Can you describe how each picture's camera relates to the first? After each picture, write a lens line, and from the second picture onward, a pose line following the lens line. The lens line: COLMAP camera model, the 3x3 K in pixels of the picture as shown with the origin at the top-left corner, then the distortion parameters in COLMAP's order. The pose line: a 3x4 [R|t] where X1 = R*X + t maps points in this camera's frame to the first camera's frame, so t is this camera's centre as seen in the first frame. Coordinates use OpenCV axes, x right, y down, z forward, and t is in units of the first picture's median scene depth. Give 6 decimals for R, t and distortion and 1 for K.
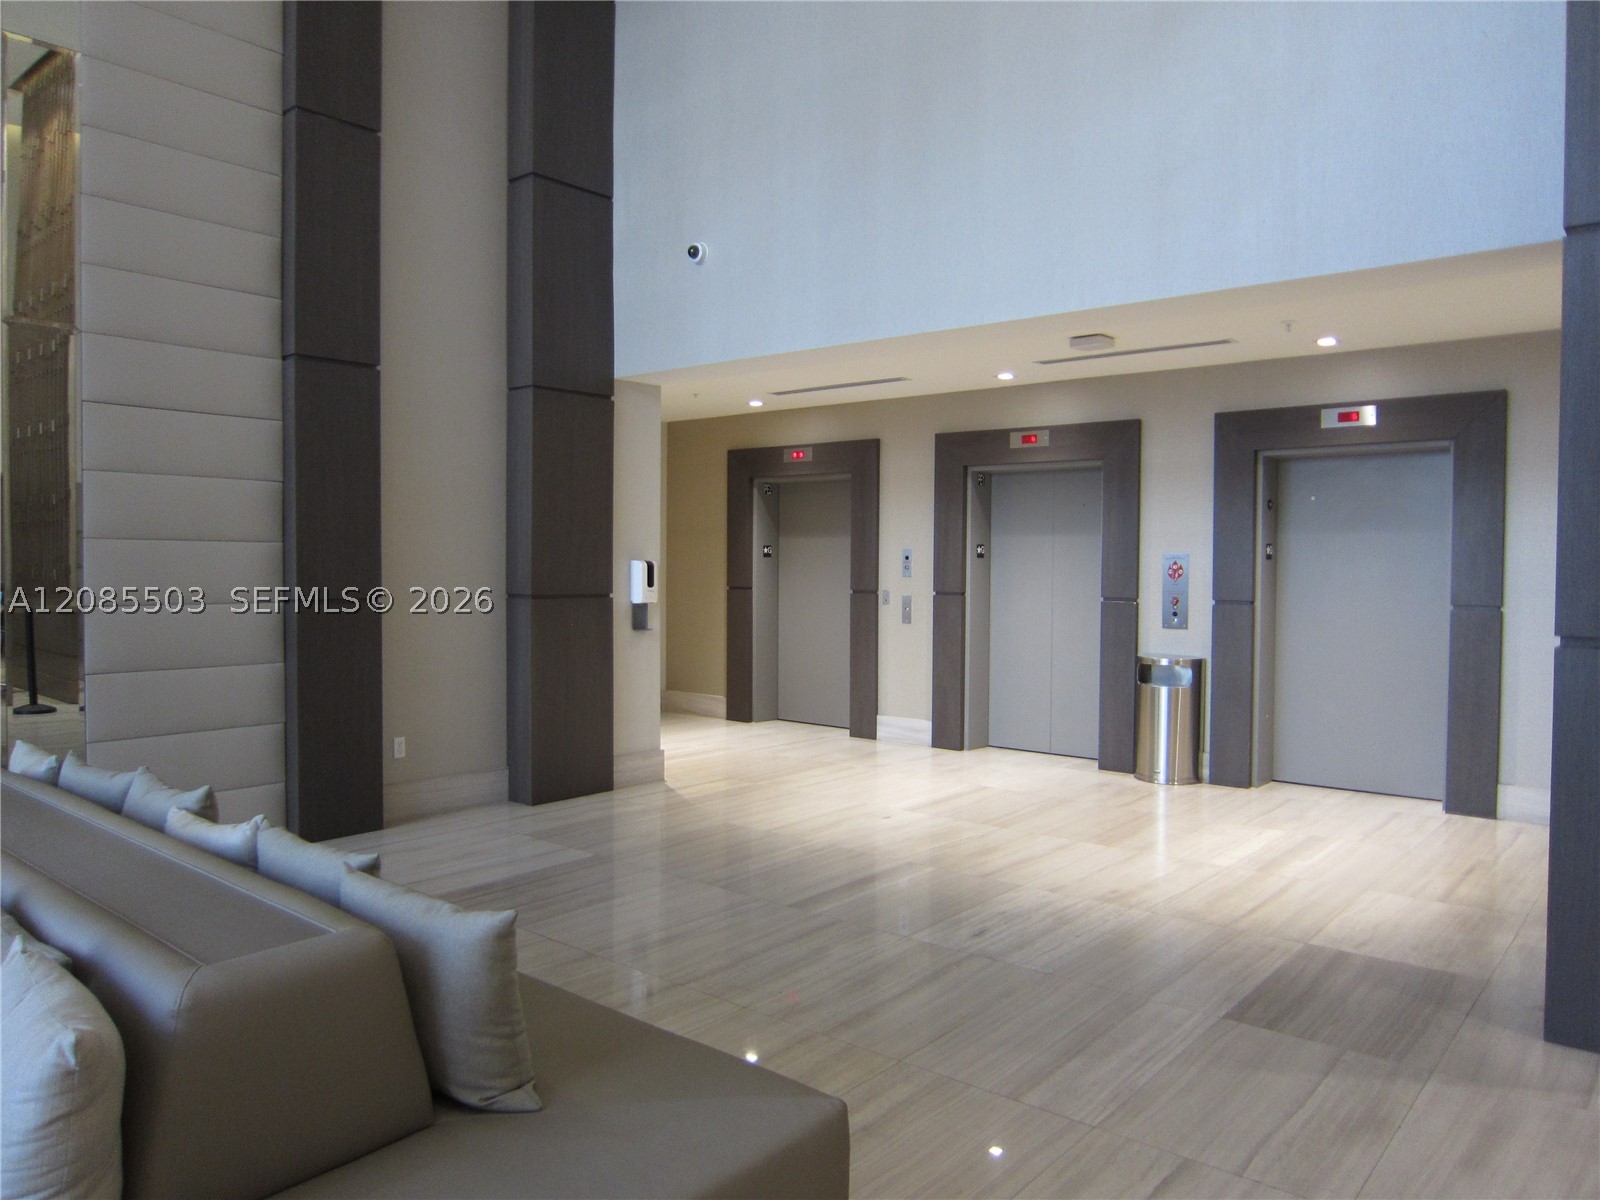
lens RADIAL K [[1145.7, 0, 800.8], [0, 1145.7, 600.8], [0, 0, 1]] dist [-0.031063, 0.004744]
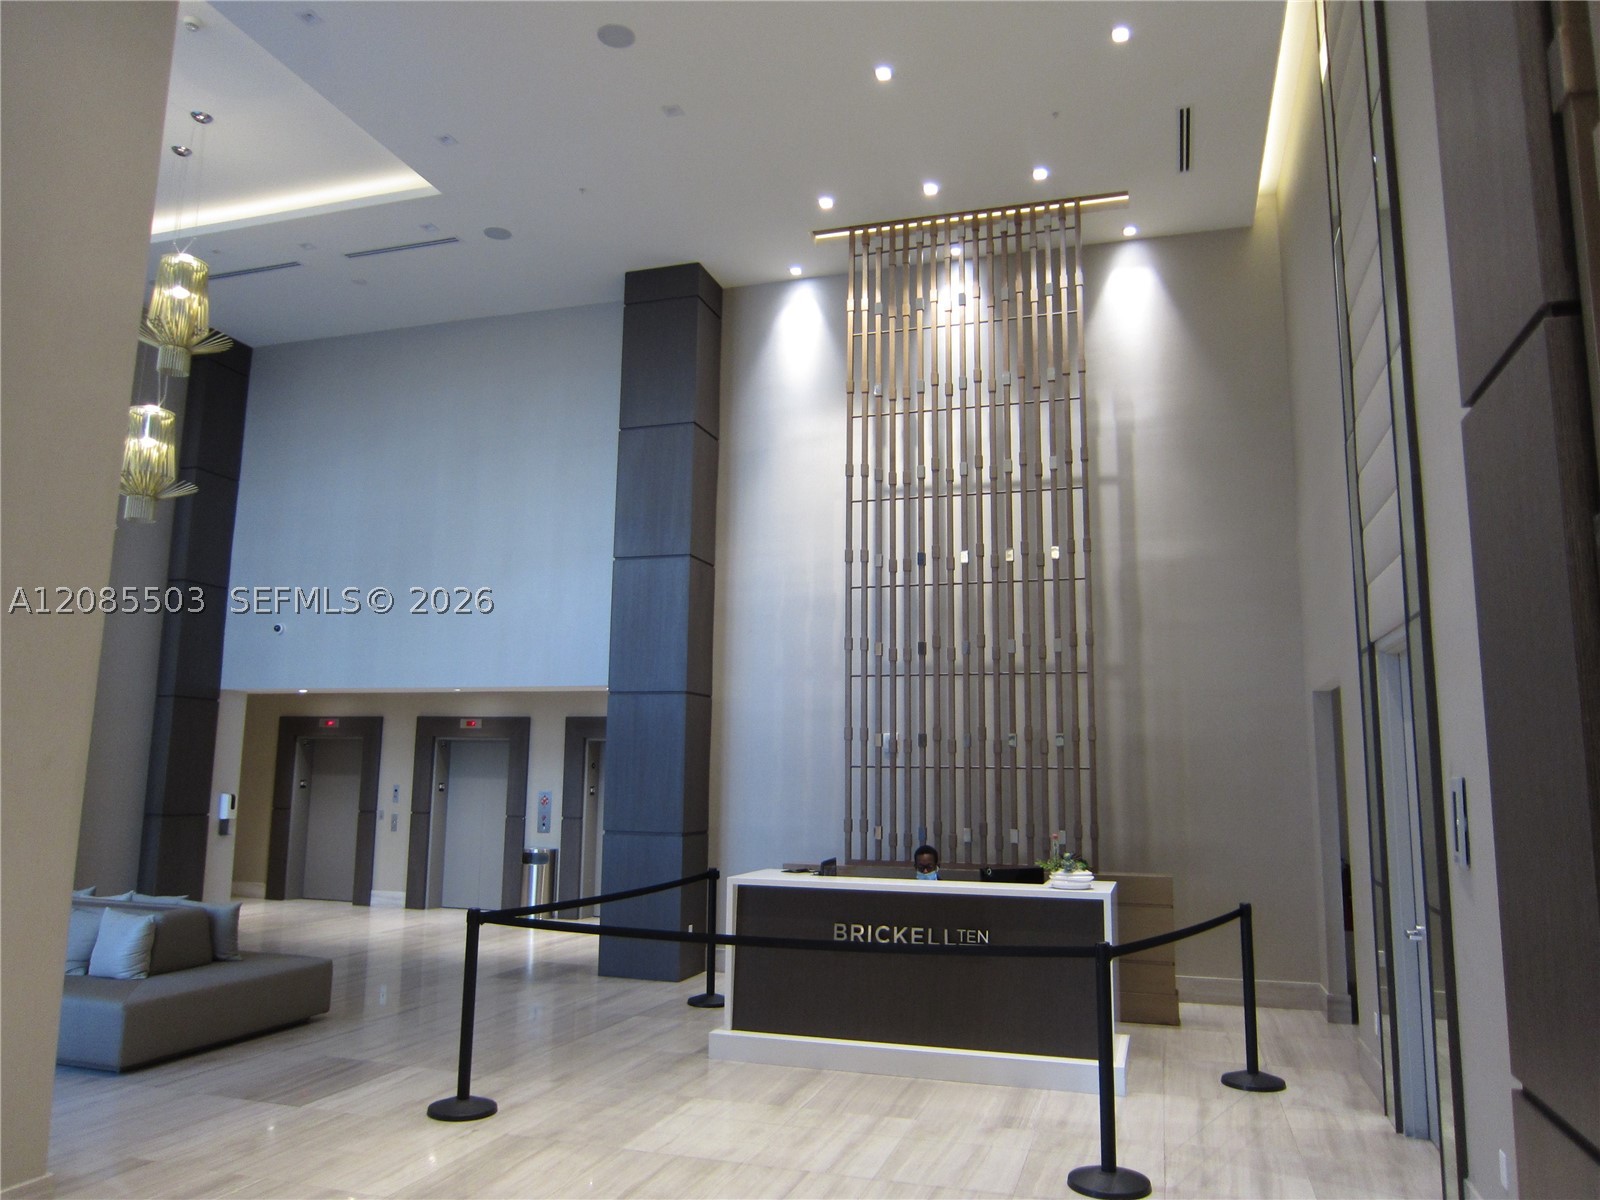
lens RADIAL K [[1145.7, 0, 800.8], [0, 1145.7, 600.8], [0, 0, 1]] dist [-0.031063, 0.004744]
pose [[0.923762, 0.066491, 0.377151, -0.005706], [0.004012, 0.983078, -0.183142, -0.003347], [-0.382946, 0.170693, 0.907863, -0.772511]]
